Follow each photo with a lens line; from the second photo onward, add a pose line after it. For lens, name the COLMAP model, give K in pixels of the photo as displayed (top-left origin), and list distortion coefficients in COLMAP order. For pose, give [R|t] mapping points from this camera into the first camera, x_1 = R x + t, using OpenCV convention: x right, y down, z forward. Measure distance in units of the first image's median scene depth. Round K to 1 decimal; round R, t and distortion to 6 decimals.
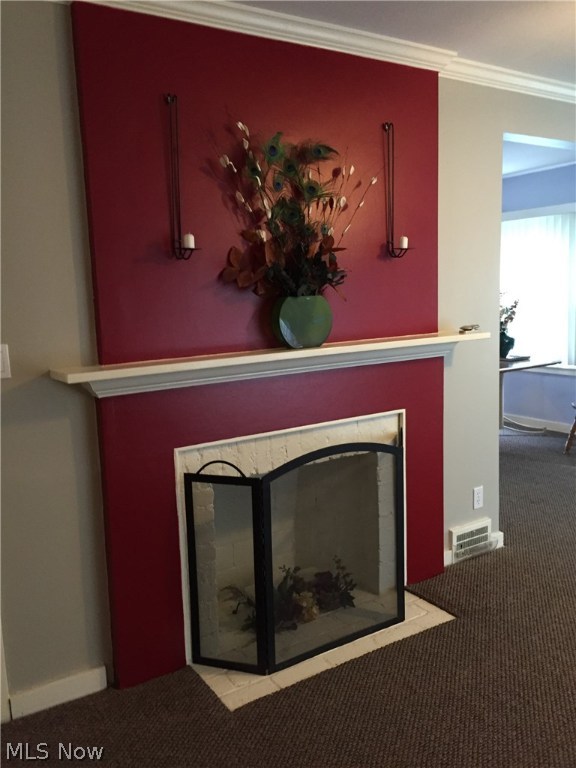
lens RADIAL K [[649.6, 0, 288.0], [0, 649.6, 384.0], [0, 0, 1]] dist [0.014179, -0.010638]
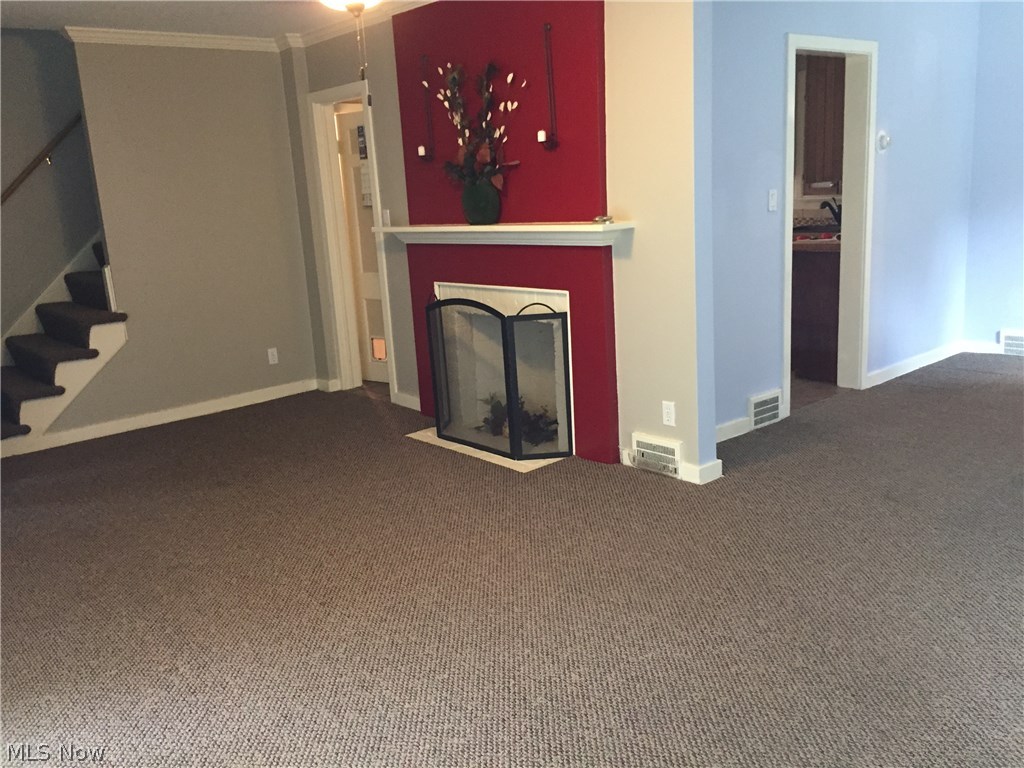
lens RADIAL K [[866.1, 0, 507.4], [0, 866.1, 381.6], [0, 0, 1]] dist [0.014179, -0.010638]
pose [[0.120239, 0.246354, -0.961692, 1.561638], [-0.070414, 0.968397, 0.239268, -0.149422], [0.990245, 0.038947, 0.133786, 0.706053]]
